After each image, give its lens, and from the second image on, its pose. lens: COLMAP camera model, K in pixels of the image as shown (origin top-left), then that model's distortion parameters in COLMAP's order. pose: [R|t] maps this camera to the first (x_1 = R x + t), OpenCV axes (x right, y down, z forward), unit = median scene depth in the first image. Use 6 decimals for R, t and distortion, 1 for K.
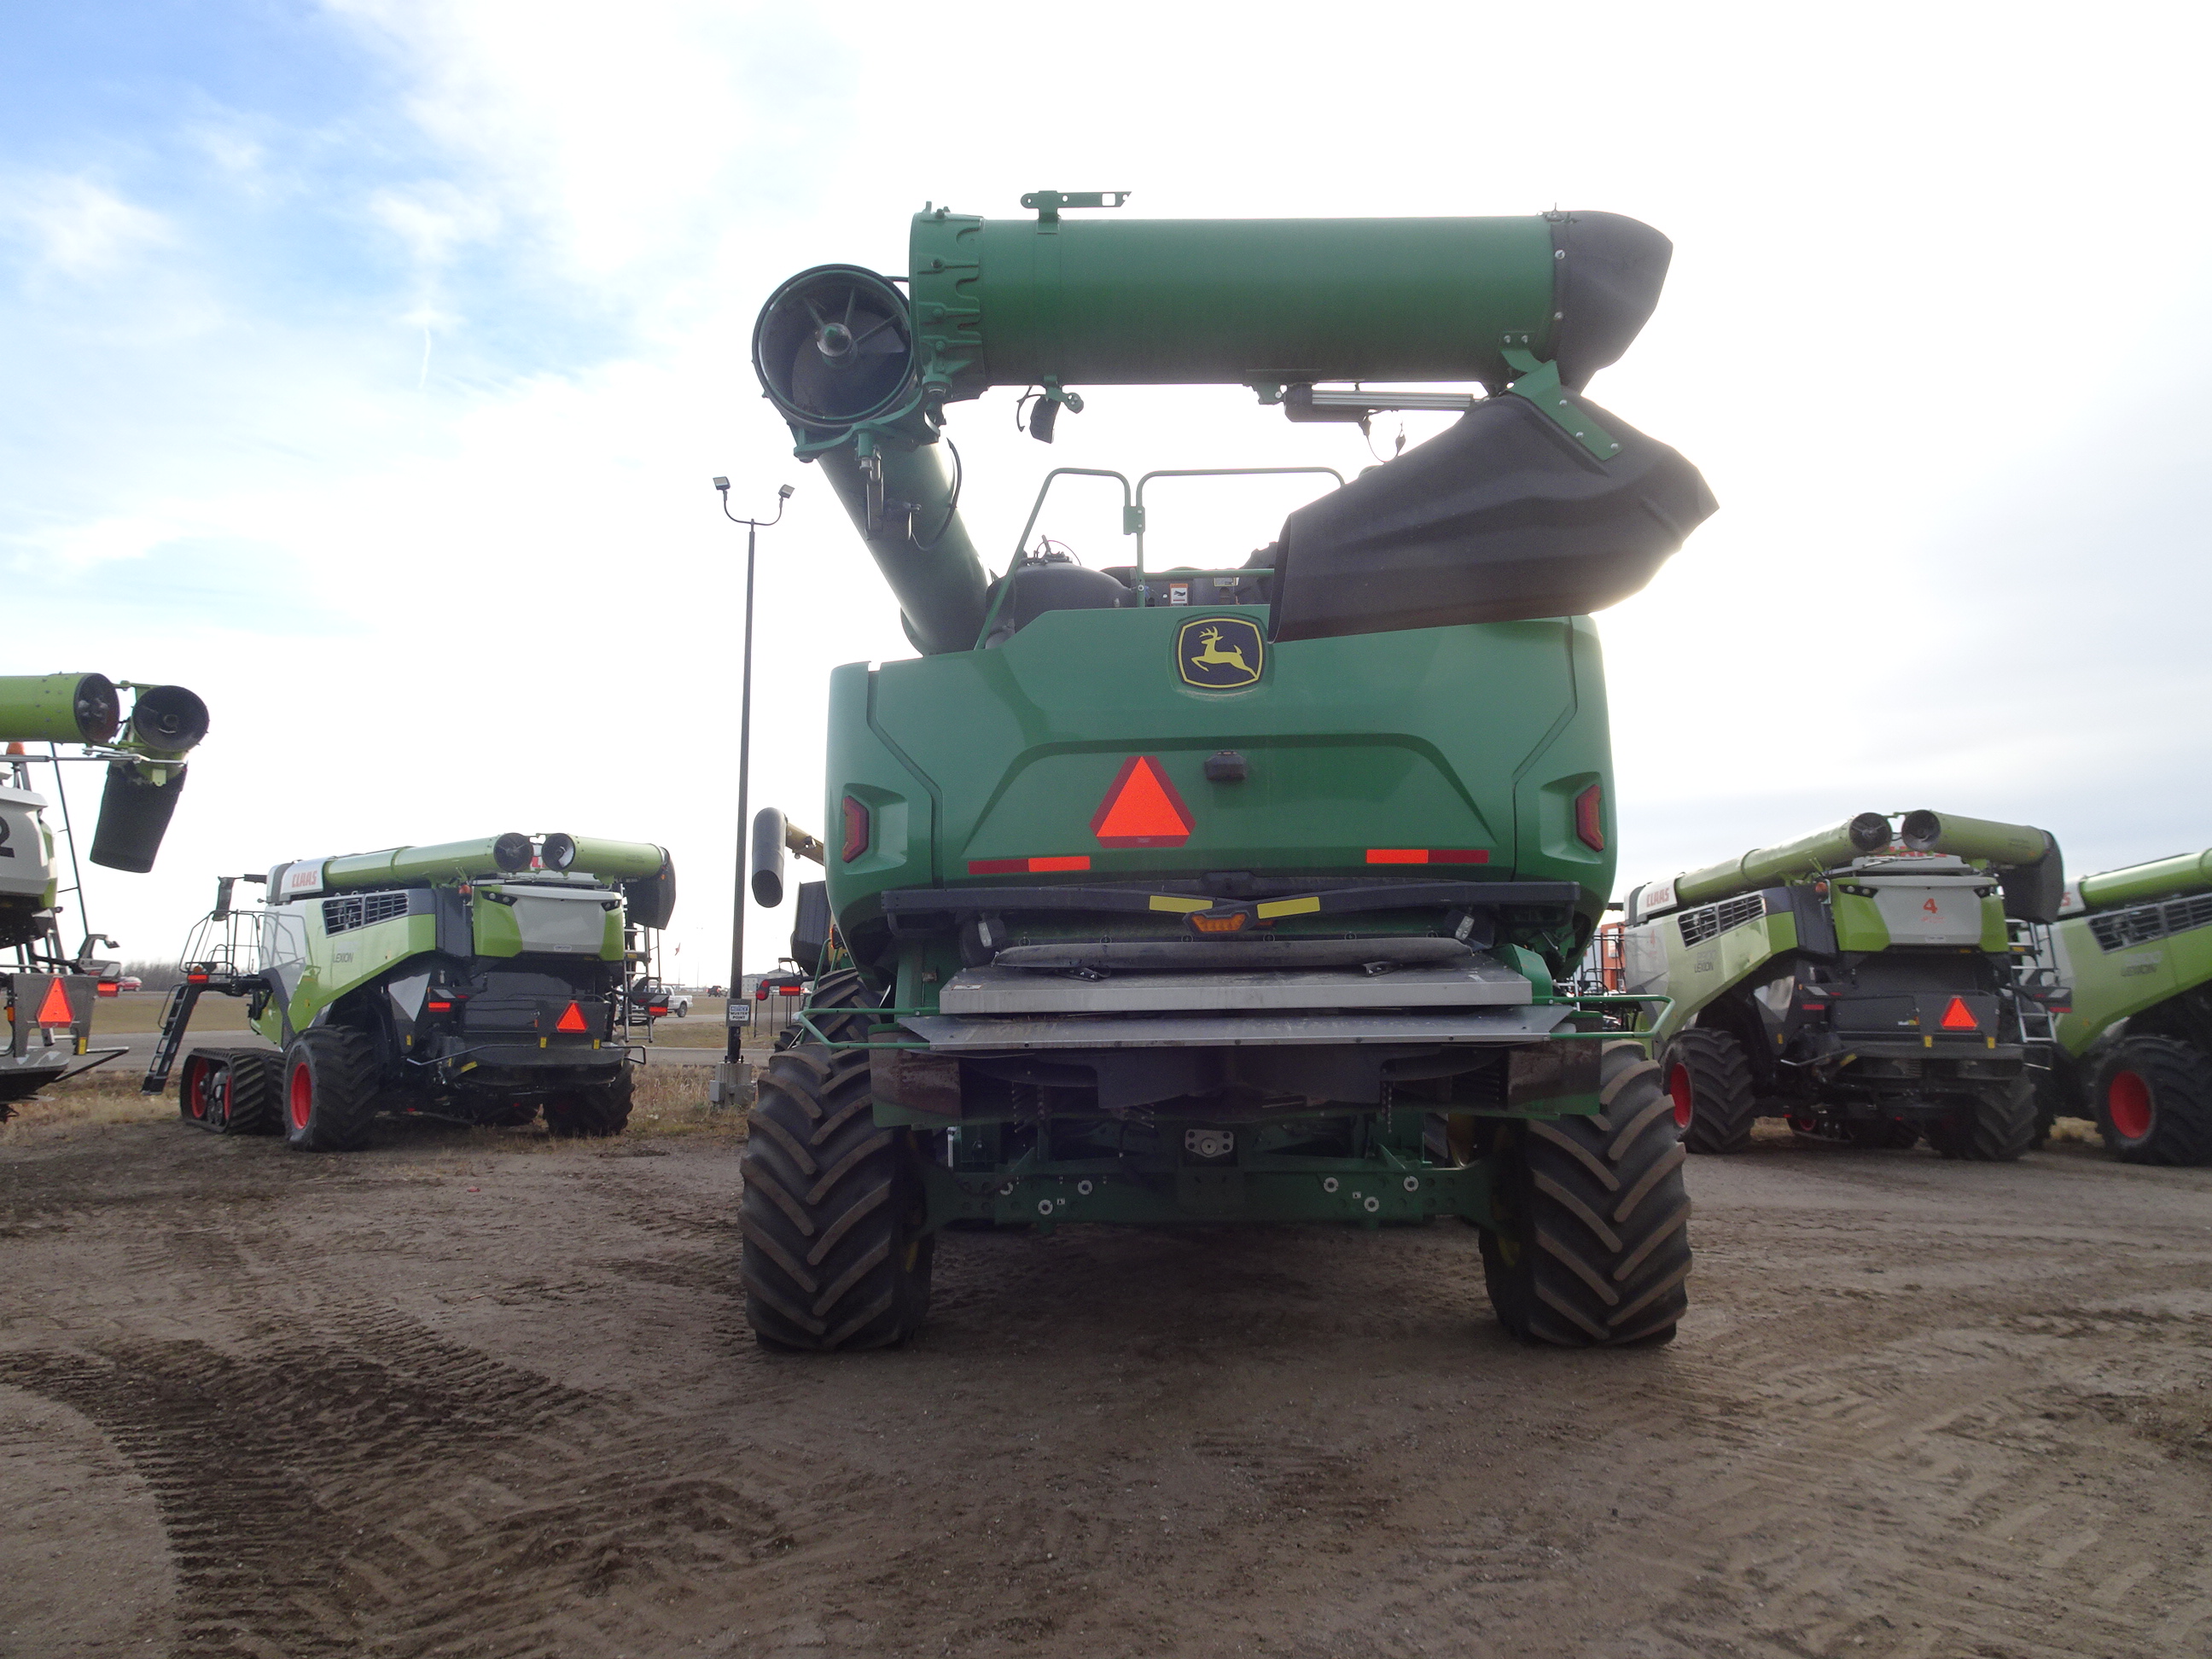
lens RADIAL K [[1520.7, 0, 1106.8], [0, 1520.7, 827.9], [0, 0, 1]] dist [0.011246, -0.008434]
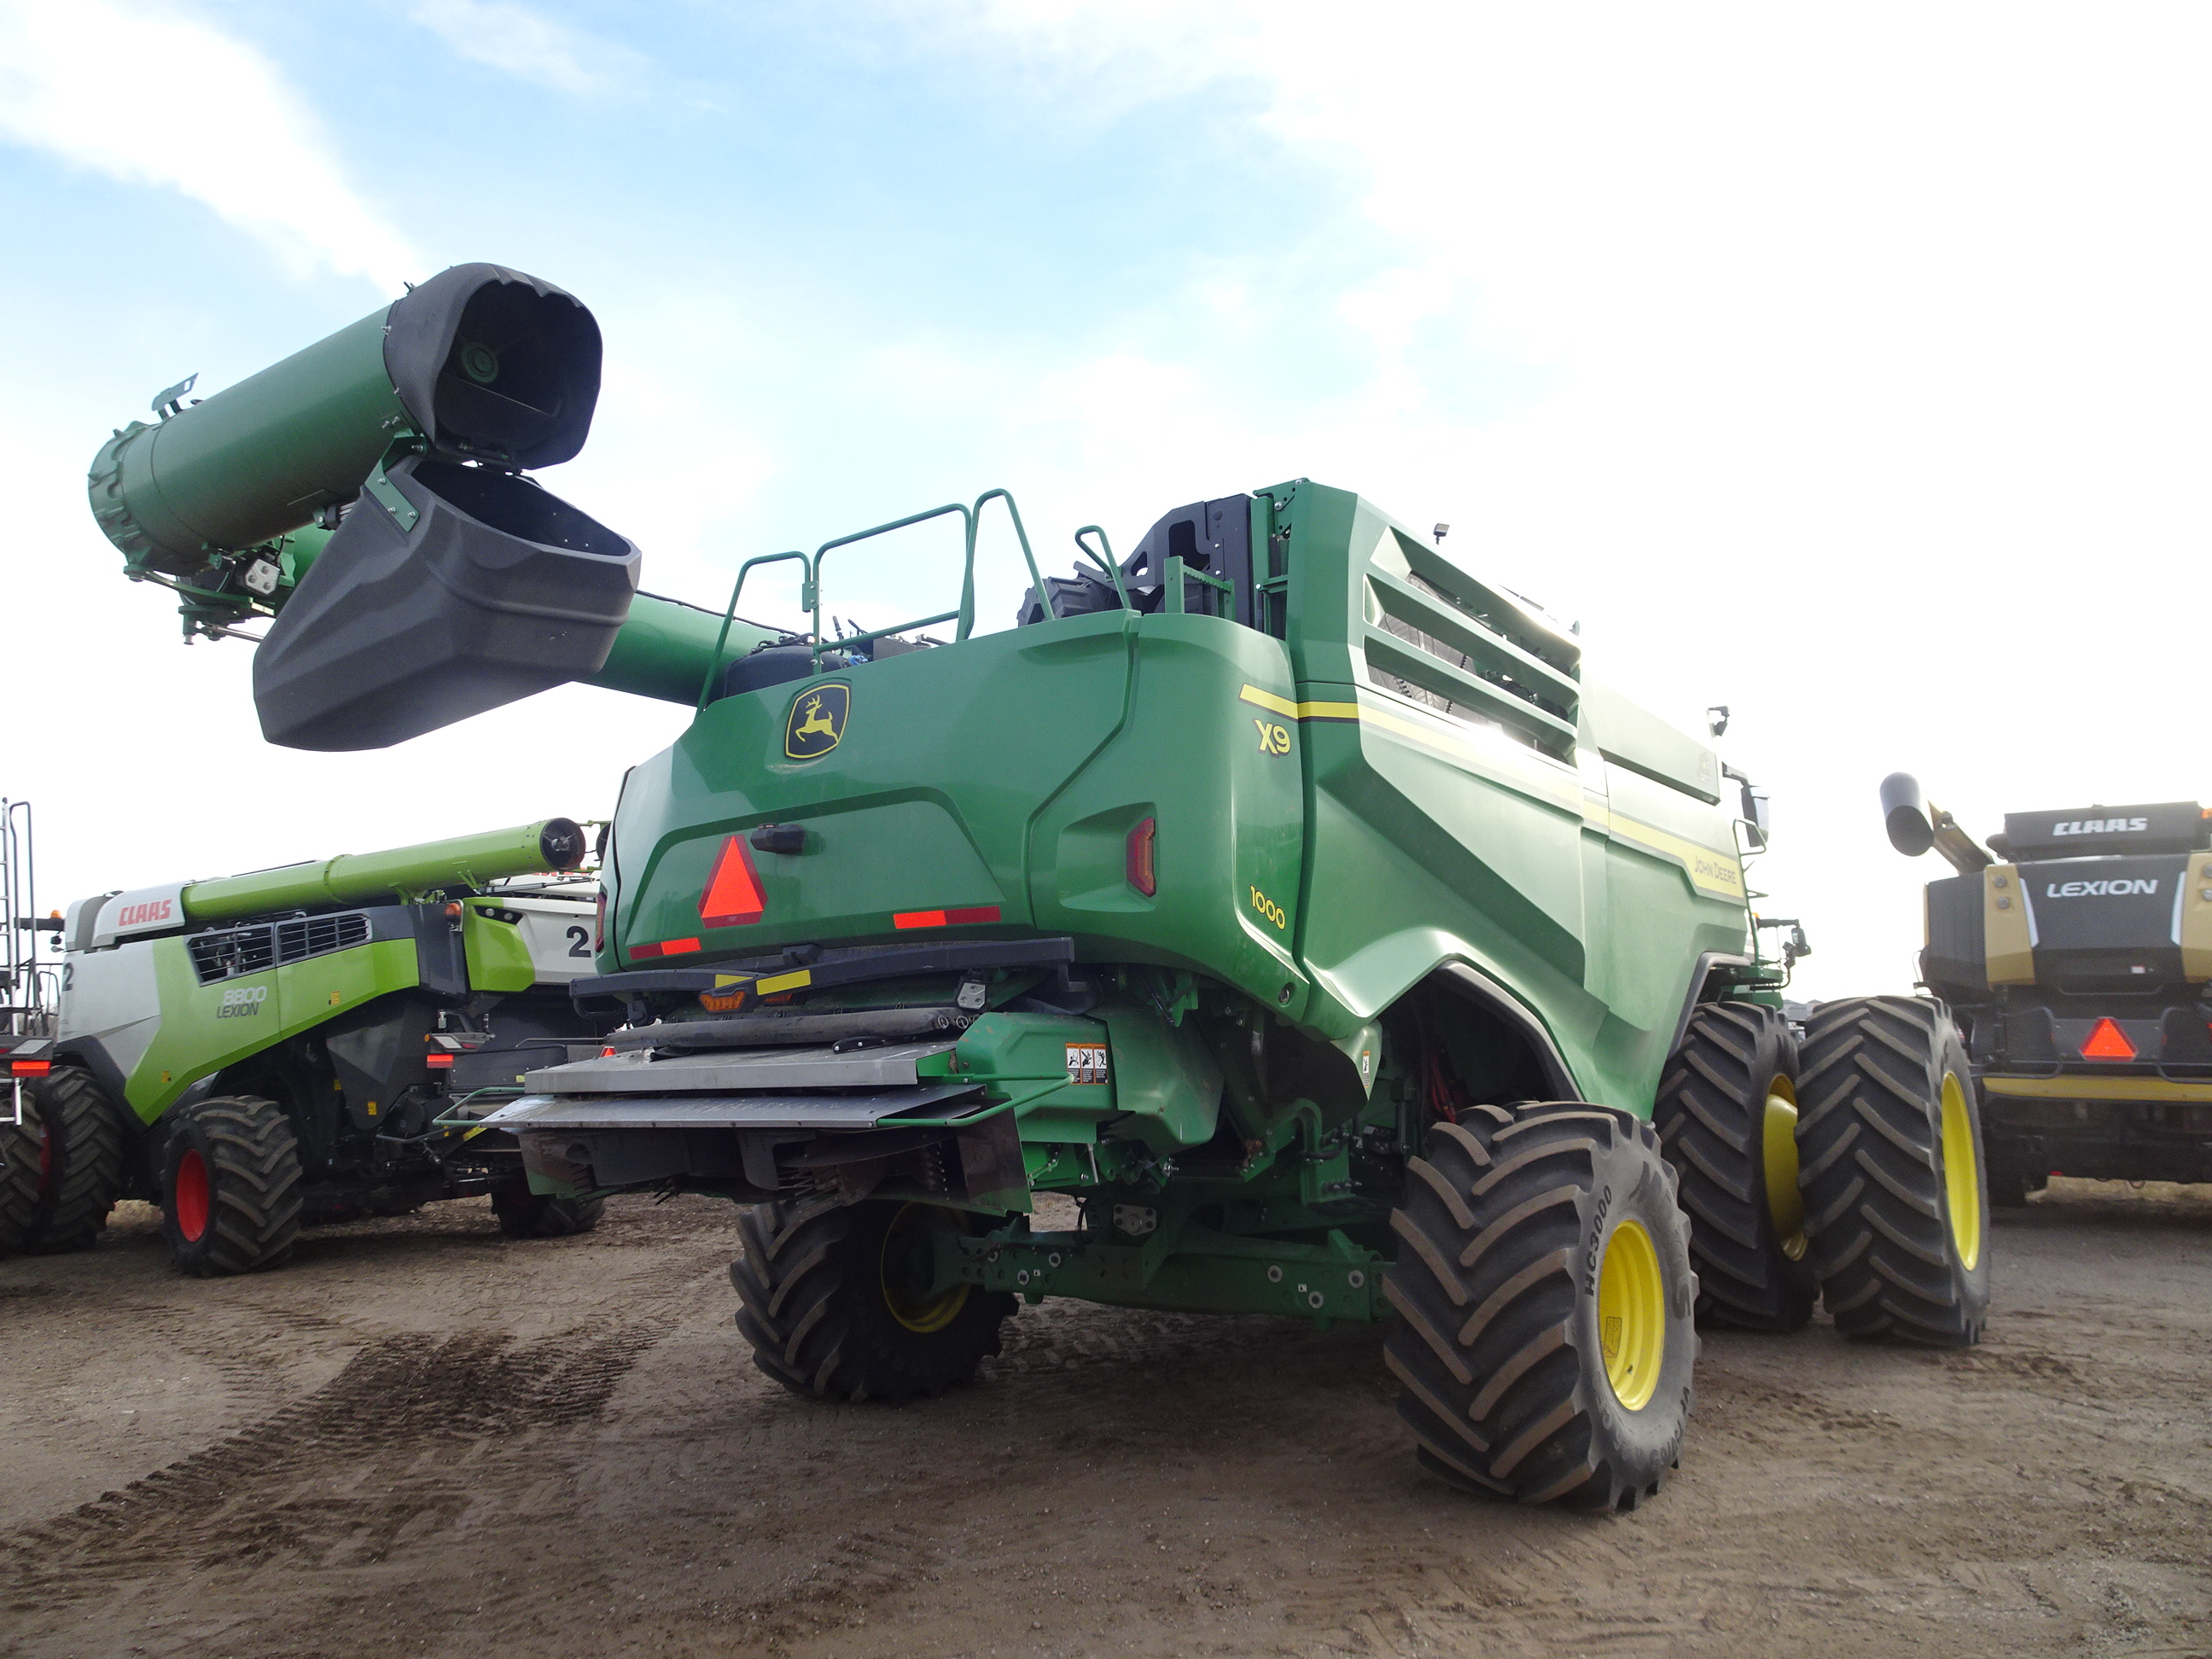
lens RADIAL K [[1520.7, 0, 1106.0], [0, 1520.7, 830.7], [0, 0, 1]] dist [0.011246, -0.008434]
pose [[0.829667, -0.093230, -0.550418, 0.767255], [0.080399, 0.995633, -0.047452, 0.017068], [0.552438, -0.004883, 0.833540, 0.282771]]
